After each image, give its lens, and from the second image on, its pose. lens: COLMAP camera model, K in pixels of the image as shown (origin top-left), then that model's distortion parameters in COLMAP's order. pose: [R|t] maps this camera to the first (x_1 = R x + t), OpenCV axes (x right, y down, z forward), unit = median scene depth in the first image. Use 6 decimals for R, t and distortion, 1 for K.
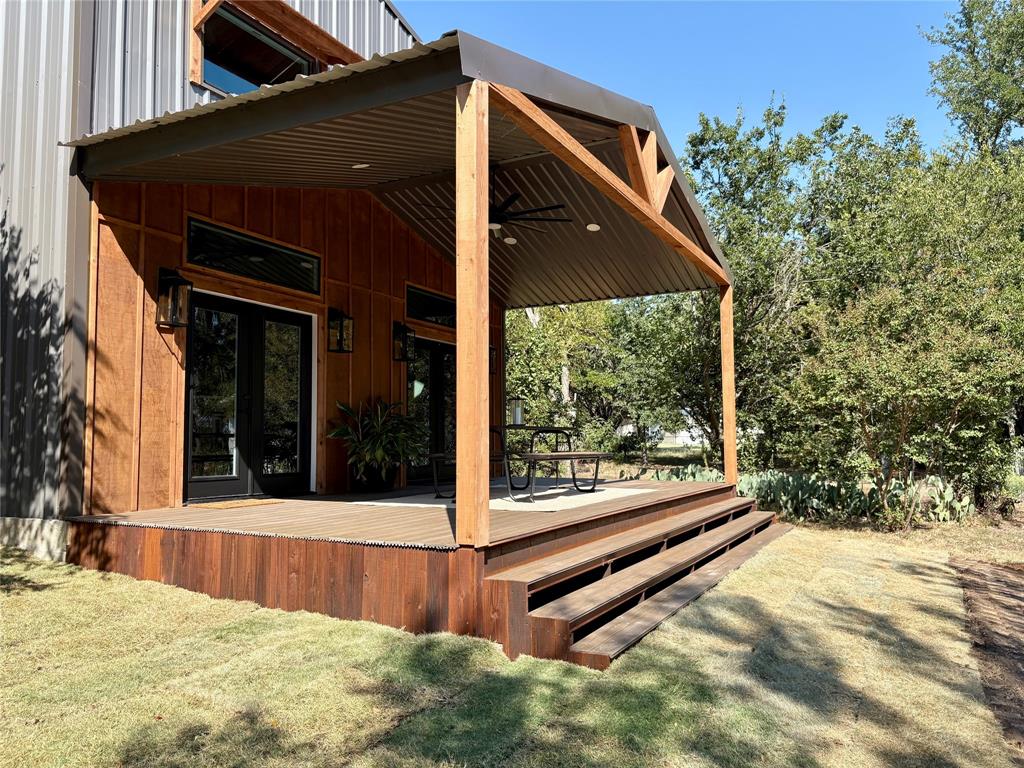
lens RADIAL K [[768.5, 0, 514.3], [0, 768.5, 384.4], [0, 0, 1]] dist [0.009510, 0.001232]
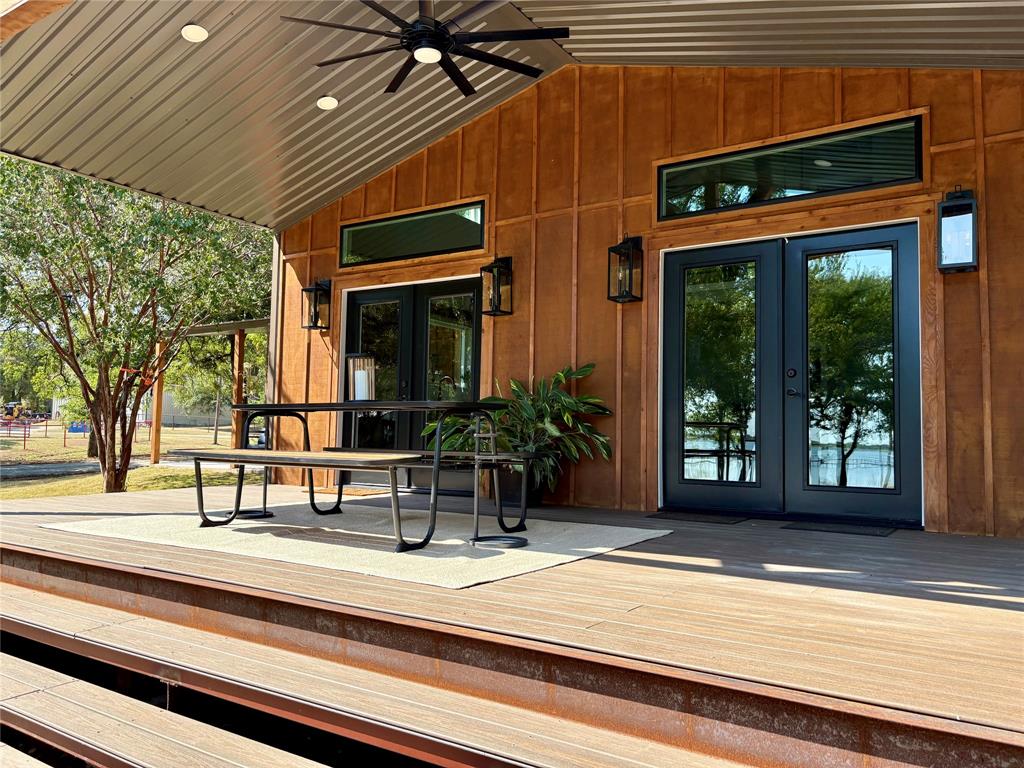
lens RADIAL K [[768.5, 0, 513.1], [0, 768.5, 383.0], [0, 0, 1]] dist [0.009510, 0.001232]
pose [[-0.106466, -0.071134, -0.991769, 0.494326], [0.053293, 0.995596, -0.077130, 0.081037], [0.992887, -0.061066, -0.102206, 1.095098]]
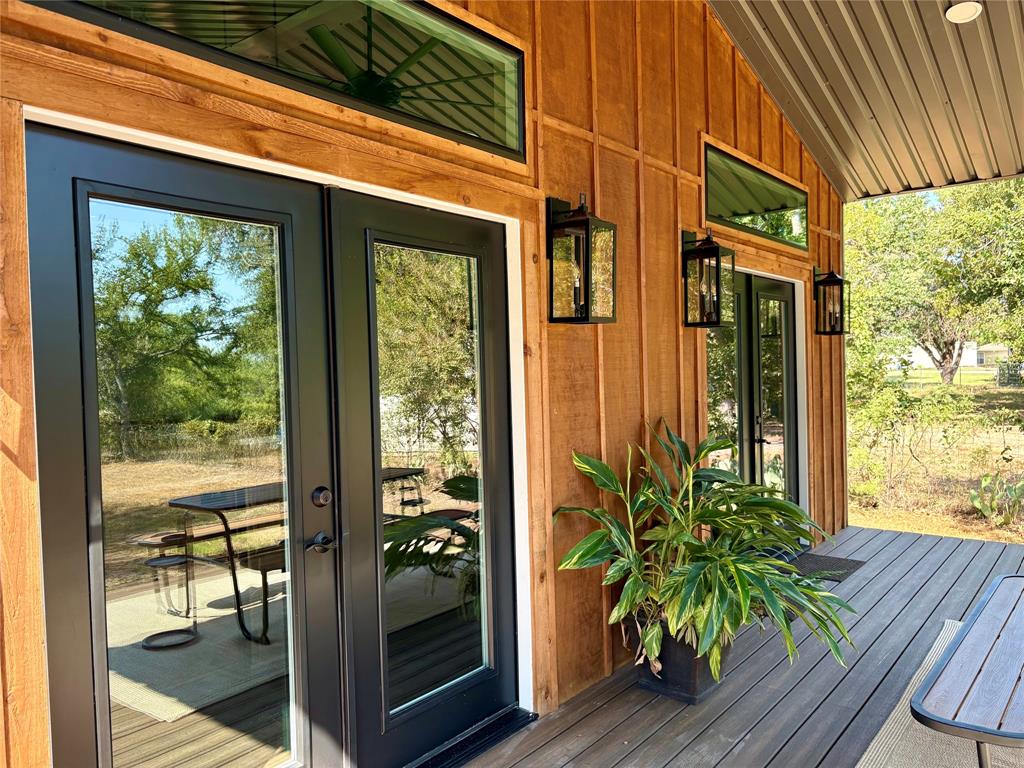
lens RADIAL K [[768.5, 0, 511.7], [0, 768.5, 385.1], [0, 0, 1]] dist [0.009510, 0.001232]
pose [[0.982631, -0.011976, -0.185182, -0.194013], [0.031543, 0.994173, 0.103081, -0.051397], [0.182869, -0.107132, 0.977283, 0.643132]]
